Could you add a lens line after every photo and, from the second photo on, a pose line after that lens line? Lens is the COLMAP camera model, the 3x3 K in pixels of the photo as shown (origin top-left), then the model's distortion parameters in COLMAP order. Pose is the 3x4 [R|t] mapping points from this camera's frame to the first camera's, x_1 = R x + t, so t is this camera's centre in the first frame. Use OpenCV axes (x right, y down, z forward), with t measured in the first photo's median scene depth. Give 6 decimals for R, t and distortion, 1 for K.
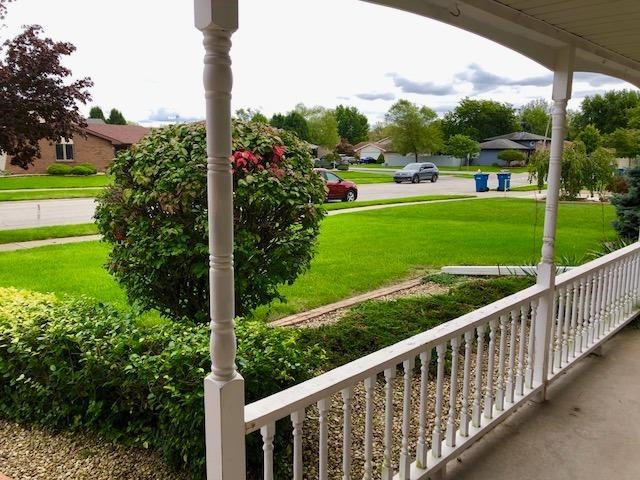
lens RADIAL K [[526.1, 0, 317.9], [0, 526.1, 239.8], [0, 0, 1]] dist [0.000600, 0.000467]
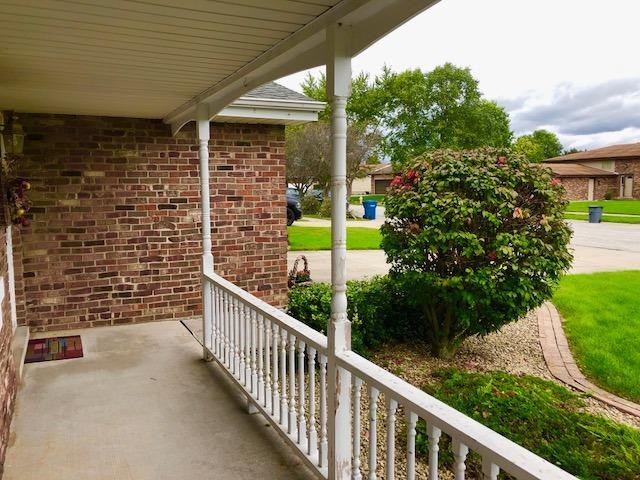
lens RADIAL K [[526.1, 0, 319.6], [0, 526.1, 241.2], [0, 0, 1]] dist [0.000600, 0.000467]
pose [[-0.329278, 0.090335, -0.939902, 1.309750], [-0.150897, 0.977586, 0.146821, -0.192818], [0.932098, 0.190174, -0.308266, 1.376353]]
